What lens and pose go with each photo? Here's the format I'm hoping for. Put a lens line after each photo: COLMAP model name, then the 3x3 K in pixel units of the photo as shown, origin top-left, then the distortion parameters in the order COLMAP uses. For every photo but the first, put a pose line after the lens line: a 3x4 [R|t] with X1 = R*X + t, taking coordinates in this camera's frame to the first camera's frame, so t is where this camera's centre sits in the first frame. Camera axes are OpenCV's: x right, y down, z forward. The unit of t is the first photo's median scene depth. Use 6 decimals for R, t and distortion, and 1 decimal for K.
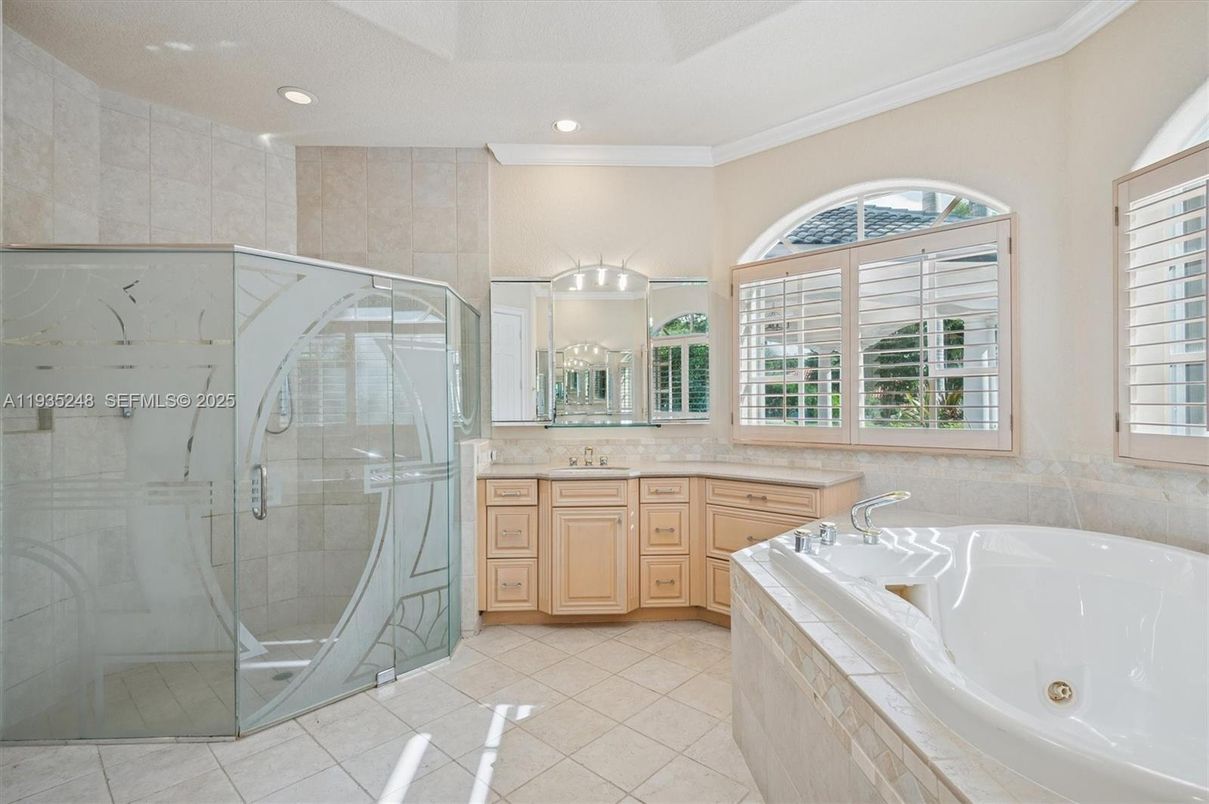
lens RADIAL K [[587.2, 0, 604.1], [0, 587.2, 404.9], [0, 0, 1]] dist [0.024682, 0.000394]
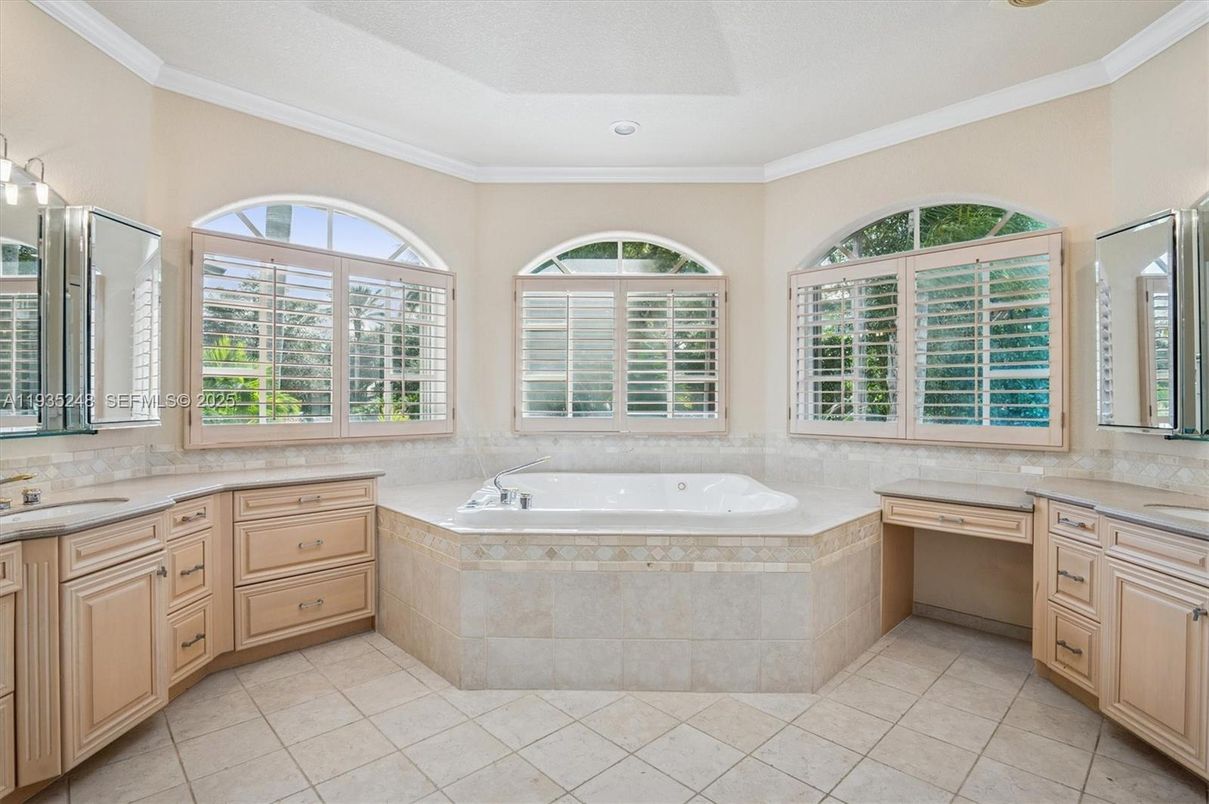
lens RADIAL K [[574.8, 0, 604.8], [0, 574.8, 399.6], [0, 0, 1]] dist [0.000041, -0.000493]
pose [[0.063900, 0.005899, 0.997939, -0.602595], [-0.002377, 0.999981, -0.005759, 0.001607], [-0.997953, -0.002004, 0.063913, 0.449852]]
